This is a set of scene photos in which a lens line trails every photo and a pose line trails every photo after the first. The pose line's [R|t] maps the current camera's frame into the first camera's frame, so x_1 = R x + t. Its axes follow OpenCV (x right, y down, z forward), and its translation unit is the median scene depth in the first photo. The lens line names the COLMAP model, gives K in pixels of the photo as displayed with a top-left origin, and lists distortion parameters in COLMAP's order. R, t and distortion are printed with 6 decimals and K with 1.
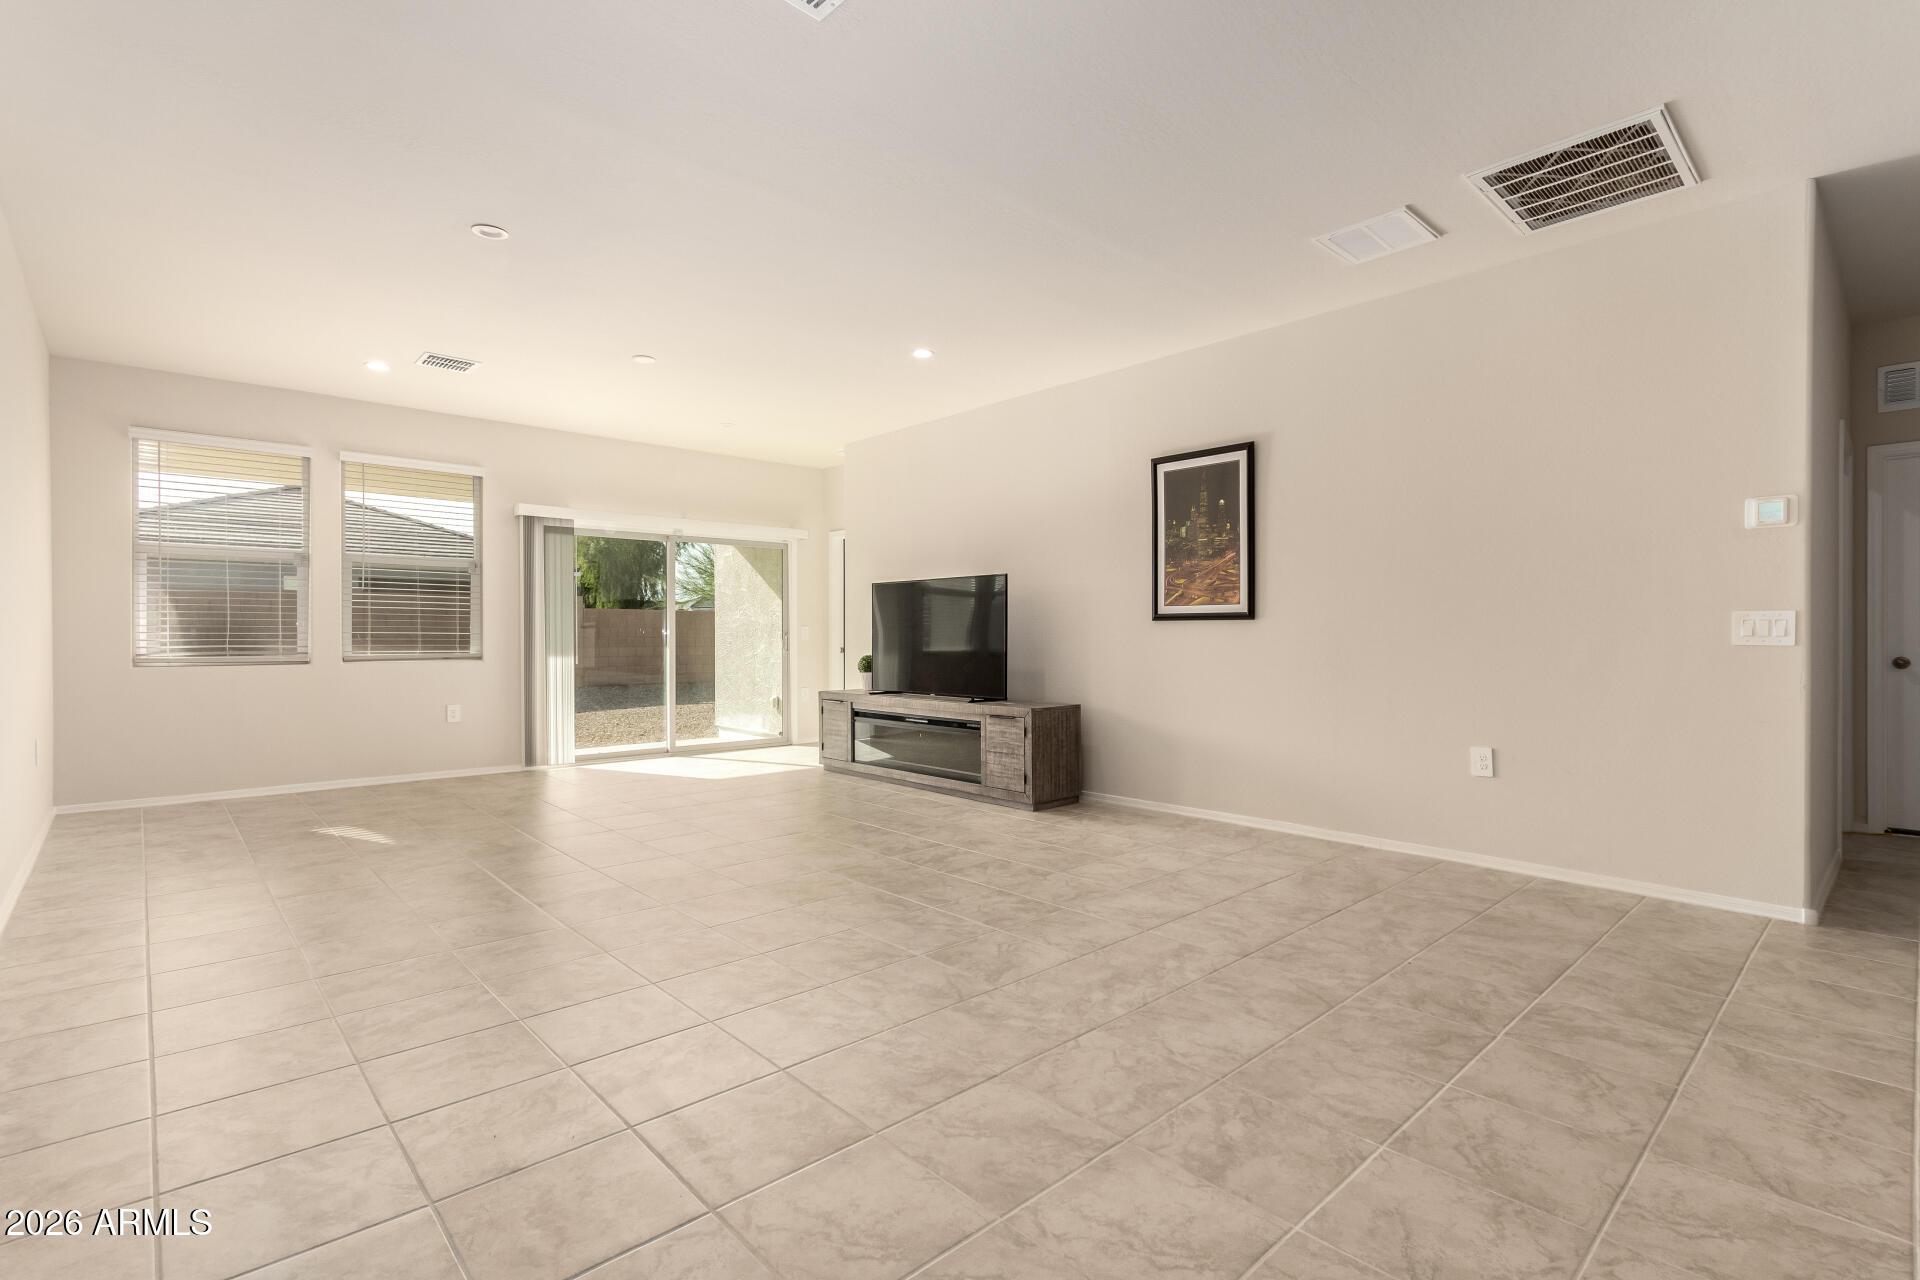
lens RADIAL K [[890.2, 0, 953.6], [0, 890.2, 645.7], [0, 0, 1]] dist [0.005432, 0.000995]
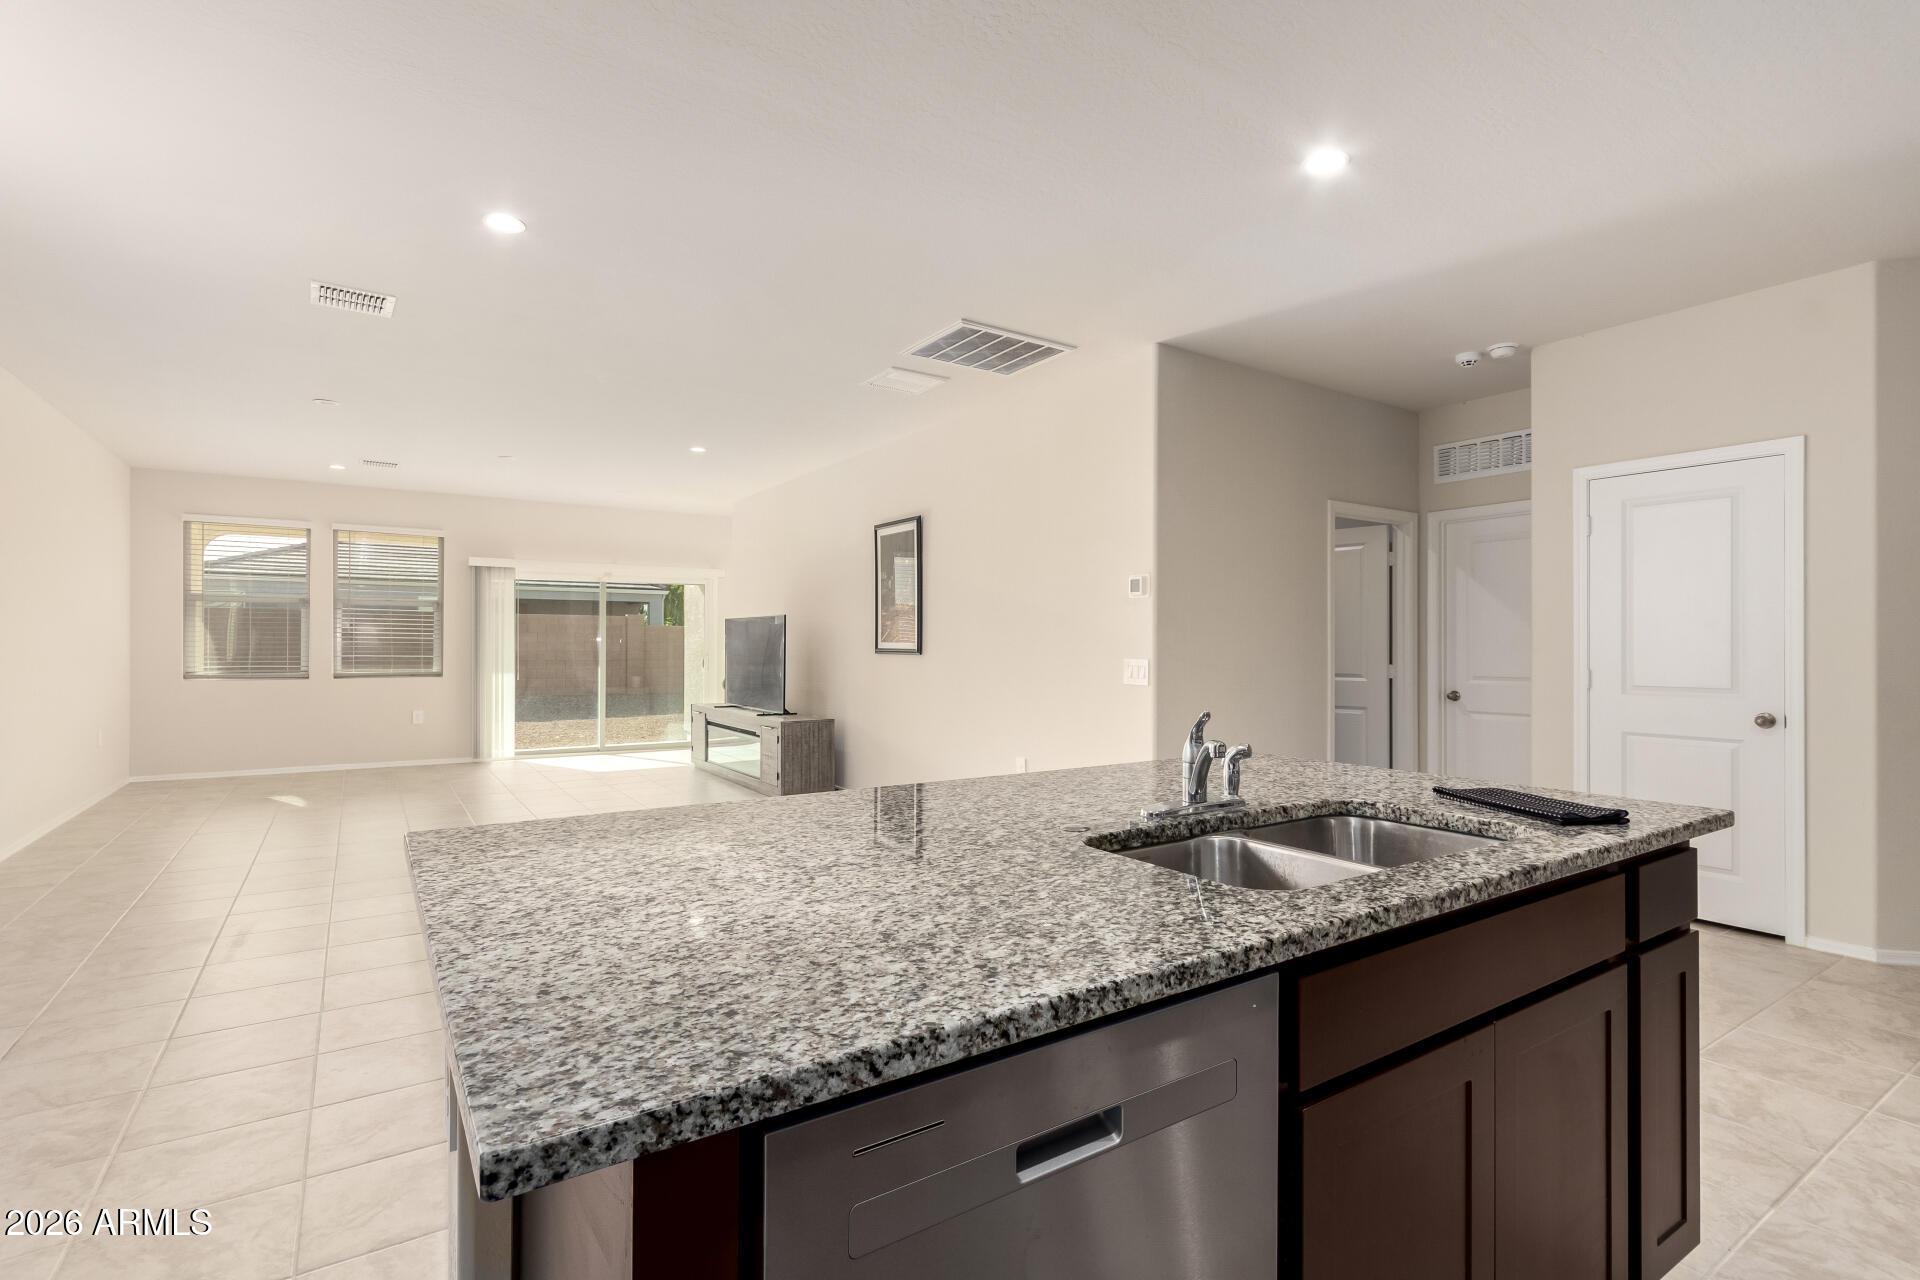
lens RADIAL K [[890.2, 0, 978.2], [0, 890.2, 638.3], [0, 0, 1]] dist [0.005432, 0.000995]
pose [[0.989341, 0.003917, -0.145563, 0.496052], [-0.006122, 0.999873, -0.014699, -0.028405], [0.145487, 0.015434, 0.989240, -0.205955]]
